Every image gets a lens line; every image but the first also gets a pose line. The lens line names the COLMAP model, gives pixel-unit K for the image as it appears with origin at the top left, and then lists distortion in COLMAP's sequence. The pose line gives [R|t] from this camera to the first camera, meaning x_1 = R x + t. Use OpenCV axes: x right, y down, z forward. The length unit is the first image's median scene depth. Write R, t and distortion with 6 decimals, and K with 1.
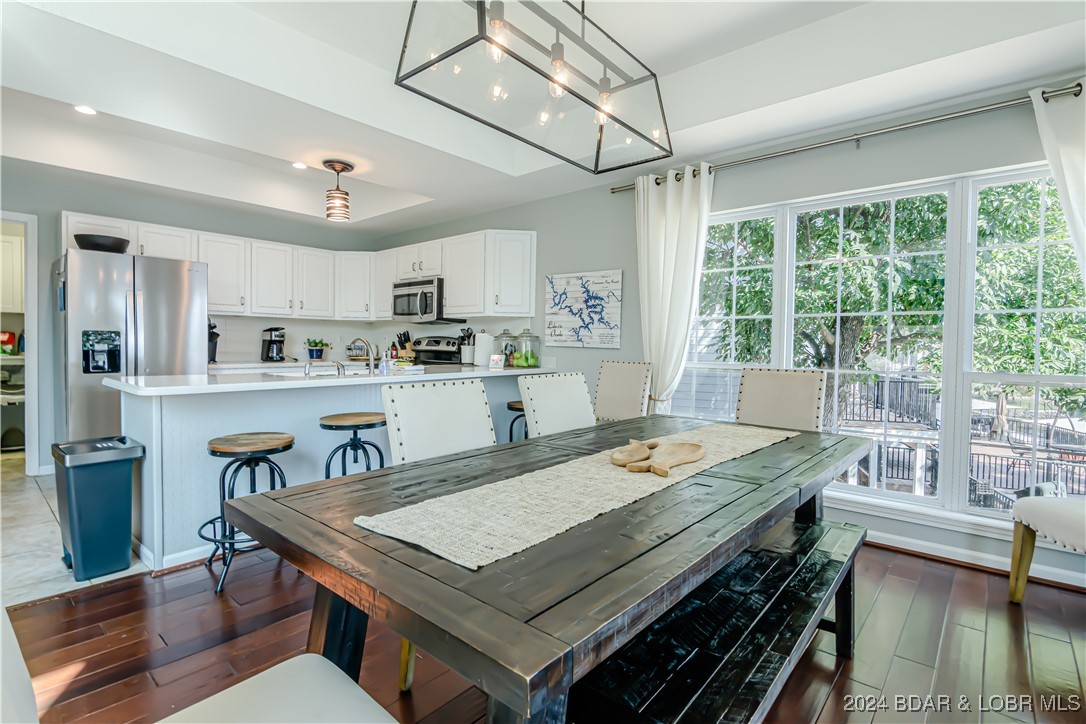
lens RADIAL K [[520.6, 0, 538.6], [0, 520.6, 357.4], [0, 0, 1]] dist [-0.012049, -0.003342]
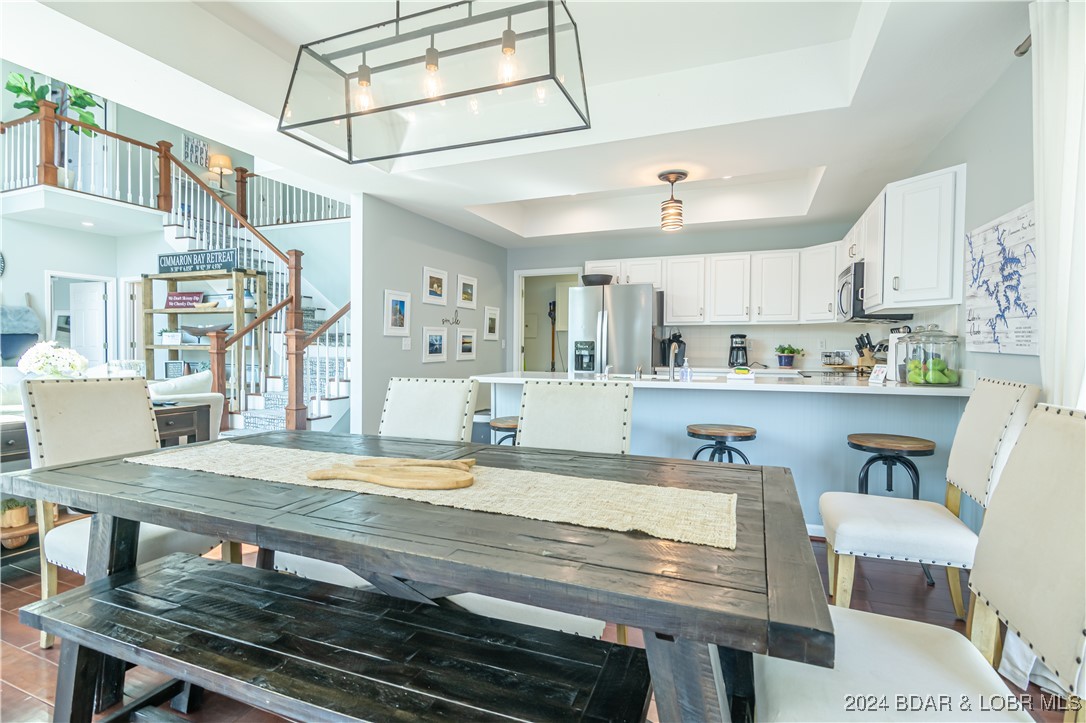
lens RADIAL K [[520.6, 0, 540.3], [0, 520.6, 360.0], [0, 0, 1]] dist [-0.012049, -0.003342]
pose [[0.326630, 0.013074, -0.945062, 0.410447], [-0.024168, 0.999693, 0.005477, -0.003389], [0.944843, 0.021052, 0.326845, 0.340183]]
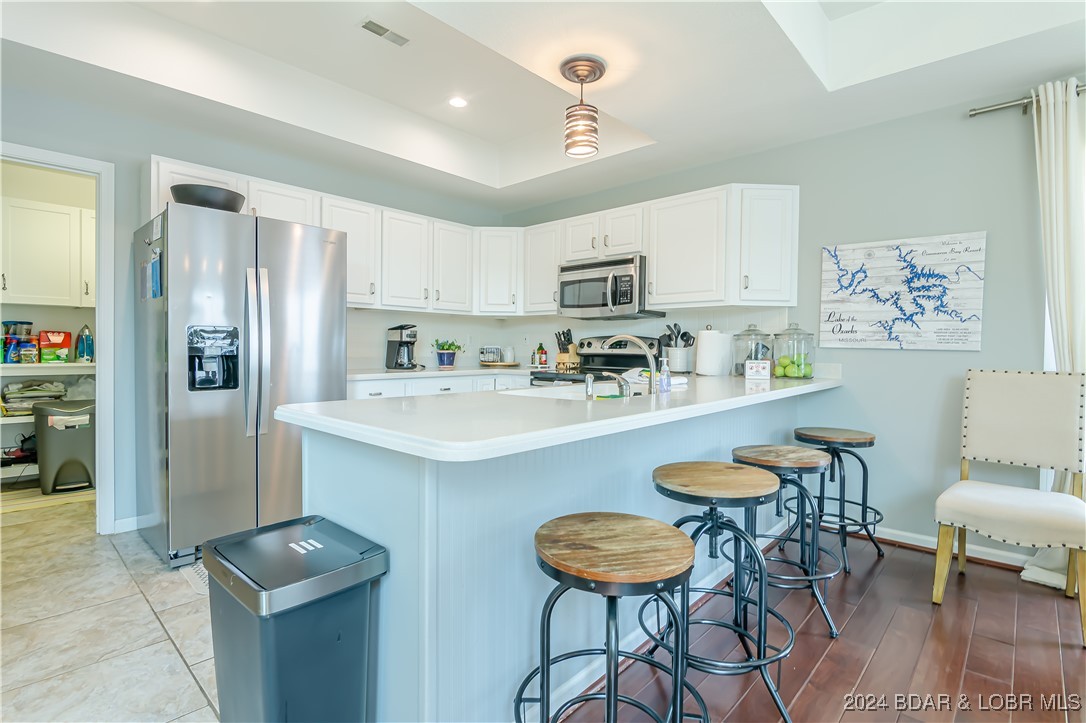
lens RADIAL K [[520.6, 0, 535.4], [0, 520.6, 357.2], [0, 0, 1]] dist [-0.012049, -0.003342]
pose [[0.999409, -0.002682, -0.034276, -0.343473], [0.002444, 0.999973, -0.006959, -0.005034], [0.034294, 0.006871, 0.999388, 0.287356]]
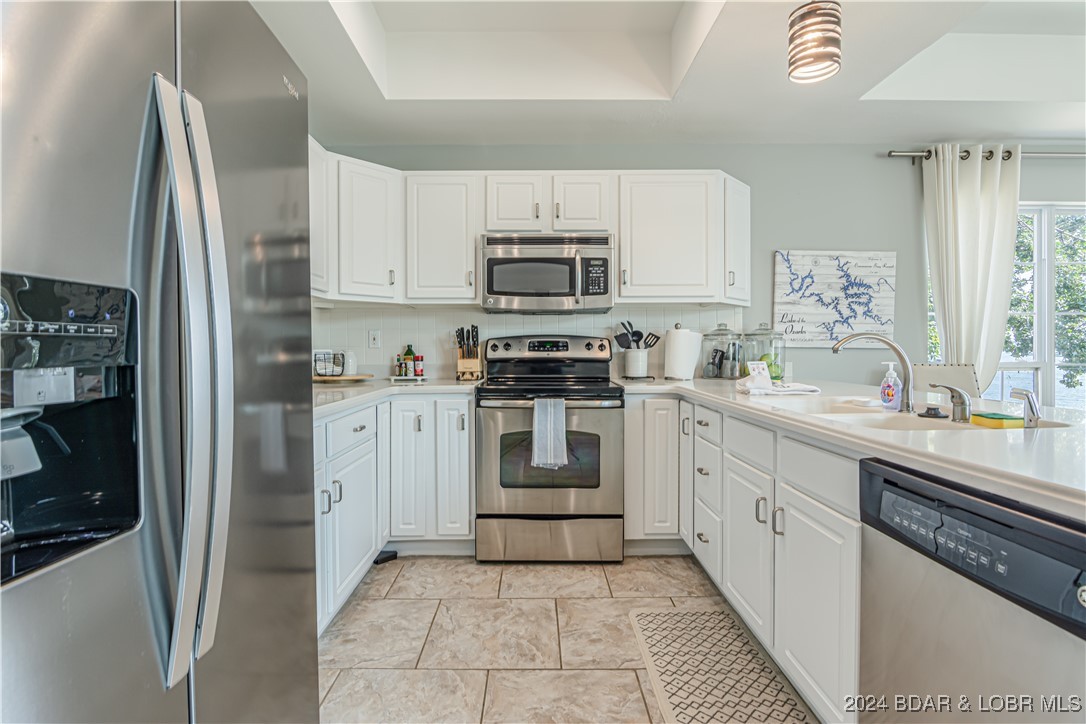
lens RADIAL K [[520.6, 0, 535.3], [0, 520.6, 358.4], [0, 0, 1]] dist [-0.012049, -0.003342]
pose [[0.751310, -0.027481, 0.659377, -0.710662], [0.029920, 0.999524, 0.007565, -0.021708], [-0.659271, 0.014045, 0.751775, 0.670143]]
